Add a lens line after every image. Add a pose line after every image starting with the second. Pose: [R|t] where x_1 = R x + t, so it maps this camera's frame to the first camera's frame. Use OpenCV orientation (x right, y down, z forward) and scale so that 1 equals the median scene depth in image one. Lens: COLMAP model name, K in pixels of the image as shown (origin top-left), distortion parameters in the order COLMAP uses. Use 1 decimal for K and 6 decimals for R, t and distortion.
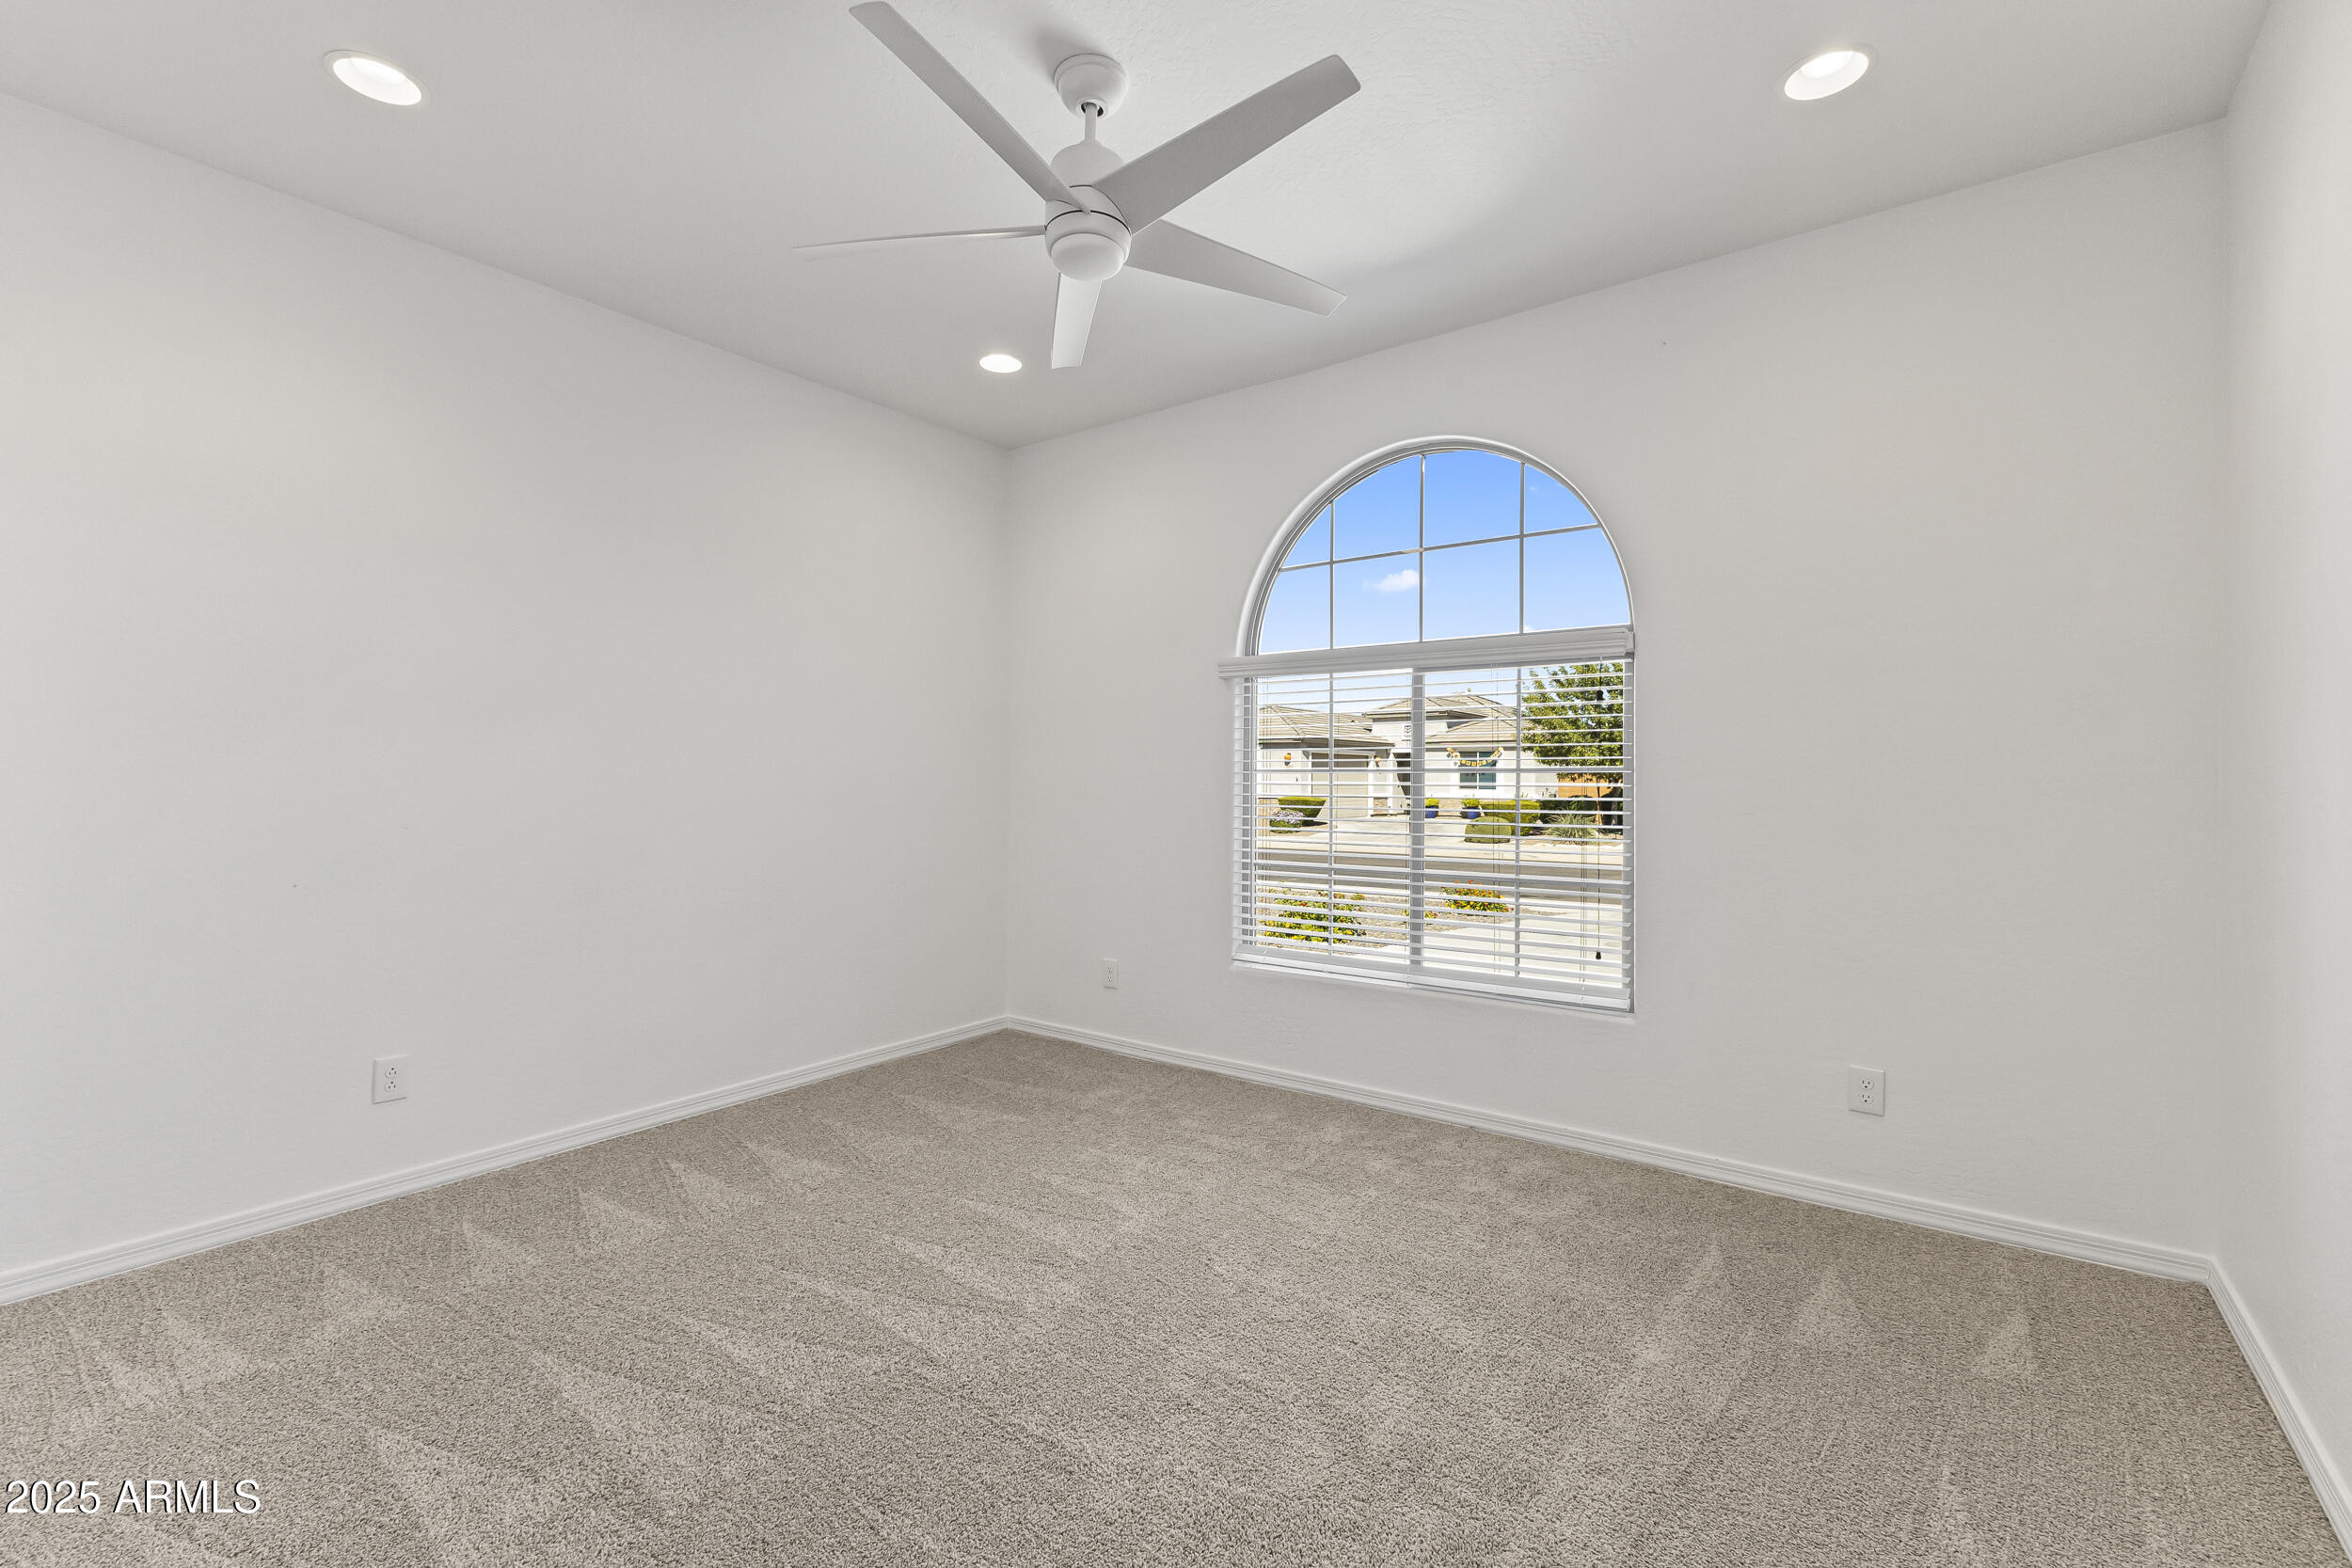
lens RADIAL K [[1015.3, 0, 1181.8], [0, 1015.3, 785.1], [0, 0, 1]] dist [0.003808, -0.003154]
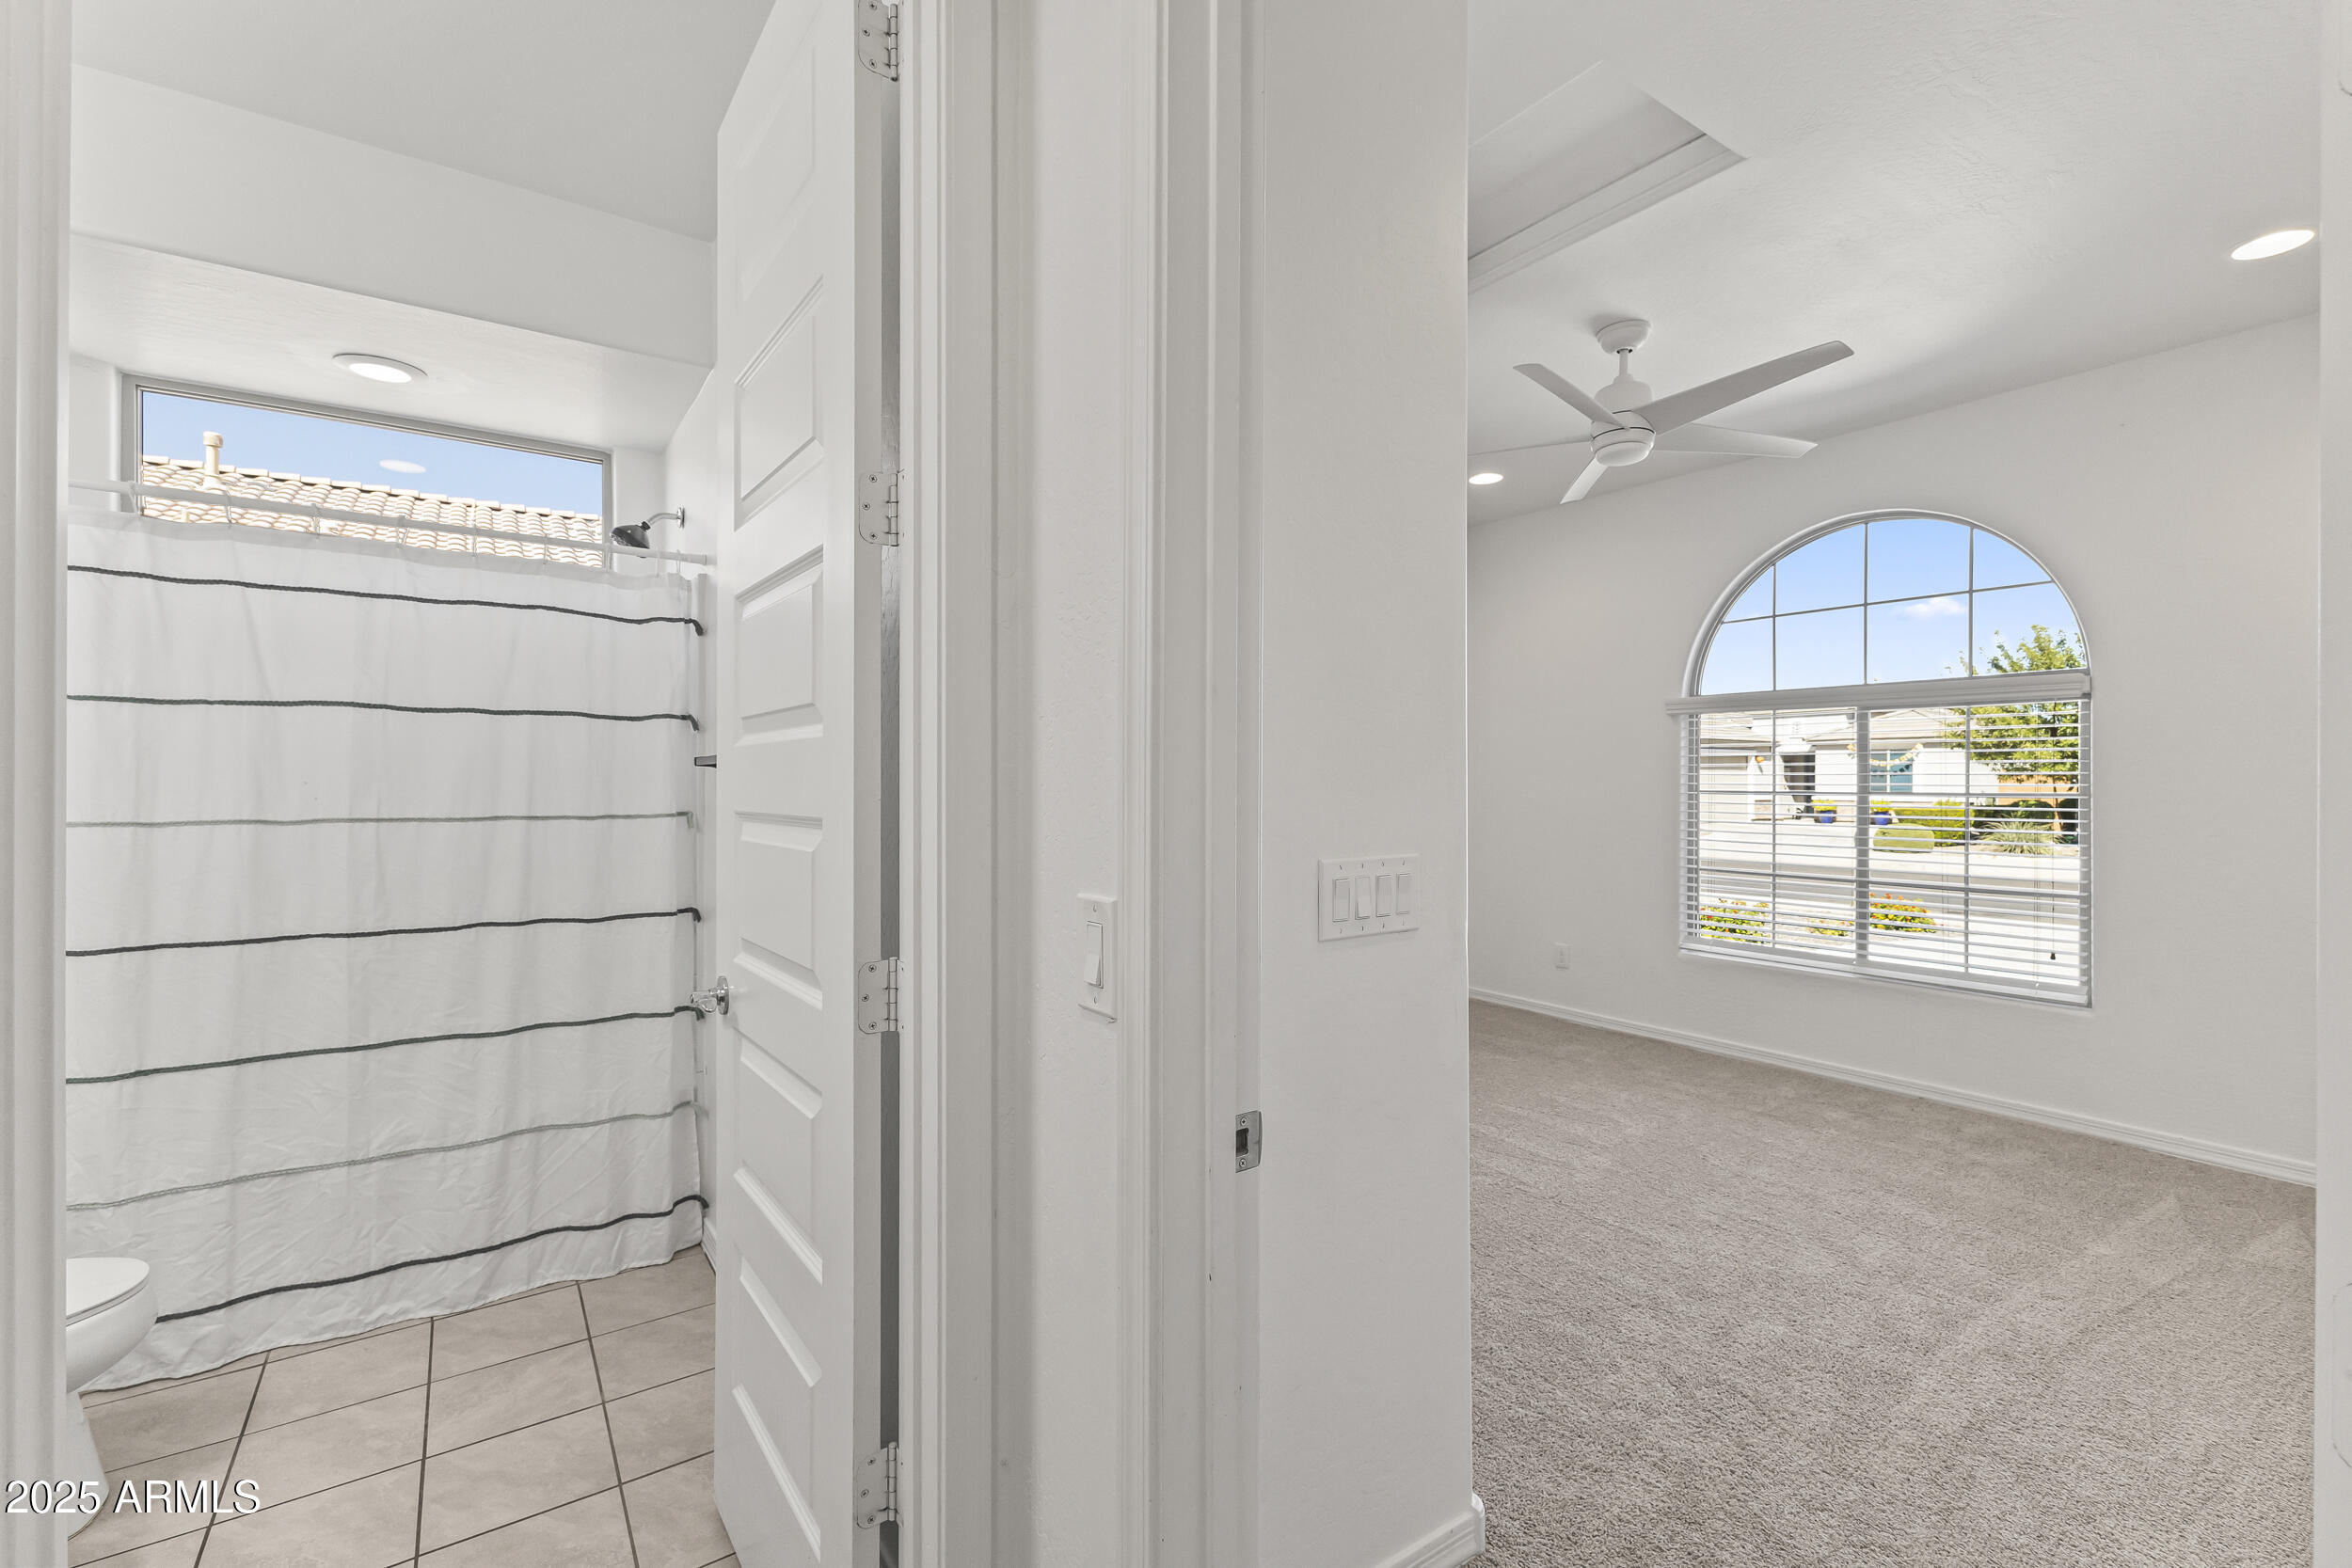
lens RADIAL K [[1015.3, 0, 1159.2], [0, 1015.3, 784.4], [0, 0, 1]] dist [0.003808, -0.003154]
pose [[0.944736, -0.002660, -0.327820, -0.167825], [0.002547, 0.999996, -0.000775, -0.028332], [0.327821, -0.000103, 0.944740, -0.417018]]
